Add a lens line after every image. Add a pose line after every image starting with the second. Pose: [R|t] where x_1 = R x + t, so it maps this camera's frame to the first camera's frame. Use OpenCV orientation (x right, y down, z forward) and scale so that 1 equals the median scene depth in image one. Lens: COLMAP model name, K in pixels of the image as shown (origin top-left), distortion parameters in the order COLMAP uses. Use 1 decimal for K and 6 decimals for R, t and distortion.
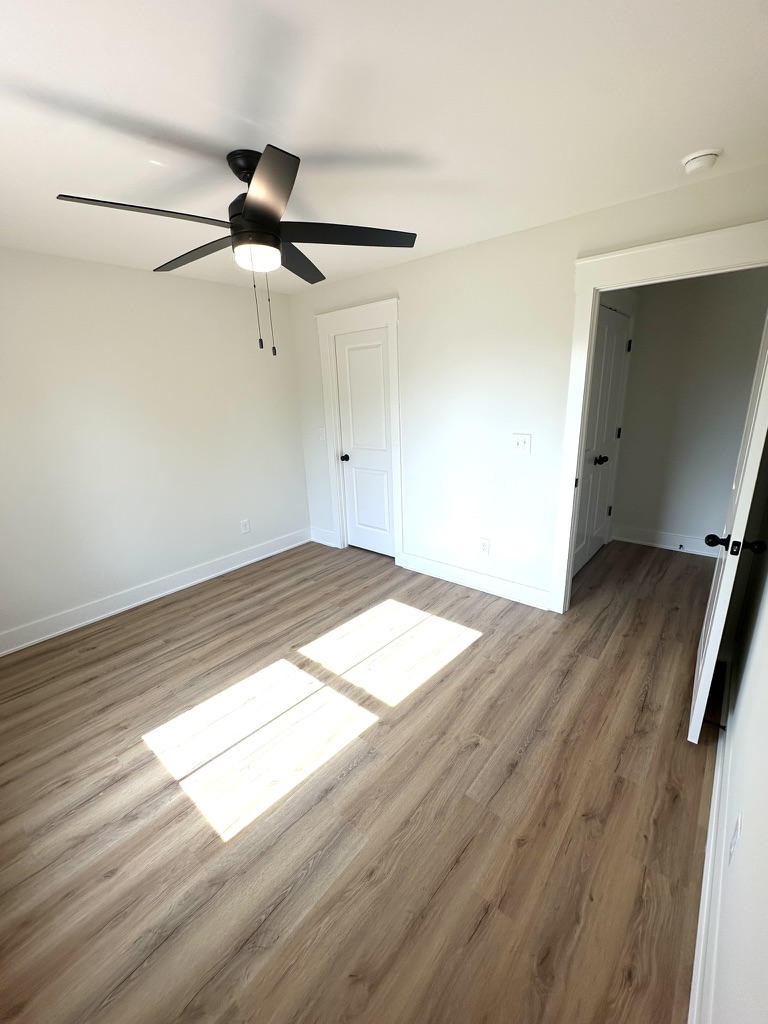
lens RADIAL K [[419.6, 0, 383.9], [0, 419.6, 516.3], [0, 0, 1]] dist [-0.002070, 0.000276]
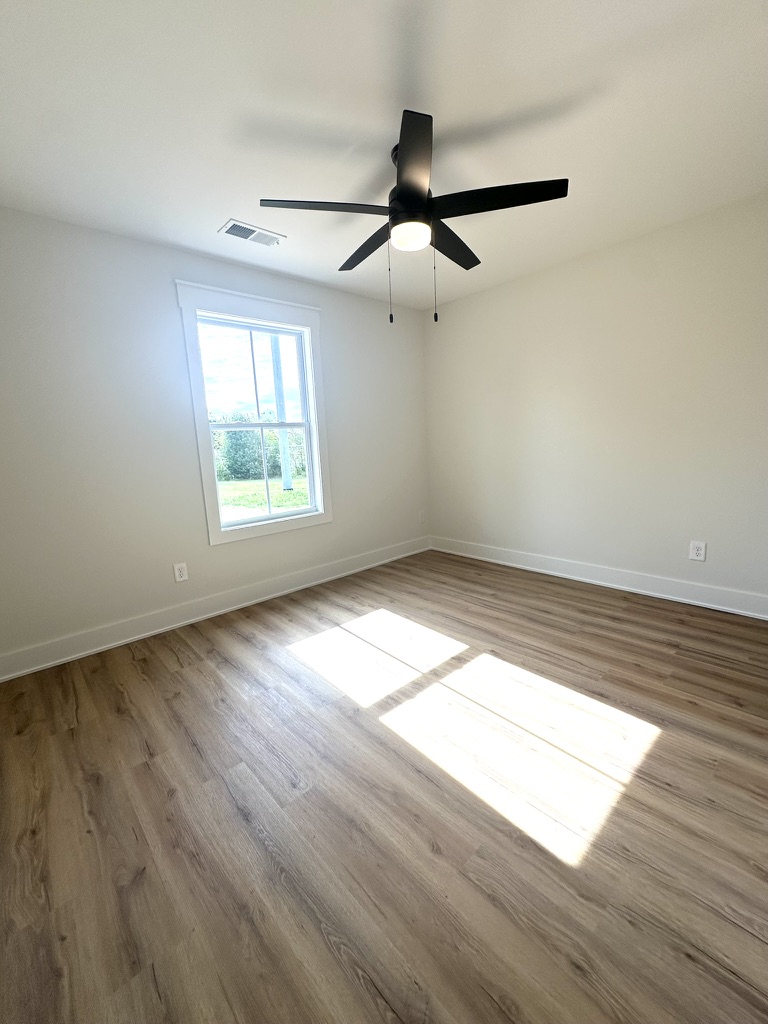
lens RADIAL K [[419.6, 0, 383.9], [0, 419.6, 516.3], [0, 0, 1]] dist [-0.002070, 0.000276]
pose [[-0.125686, 0.219493, -0.967484, 0.664481], [-0.239467, 0.939669, 0.244292, -0.126174], [0.962735, 0.262384, -0.065542, 0.845959]]
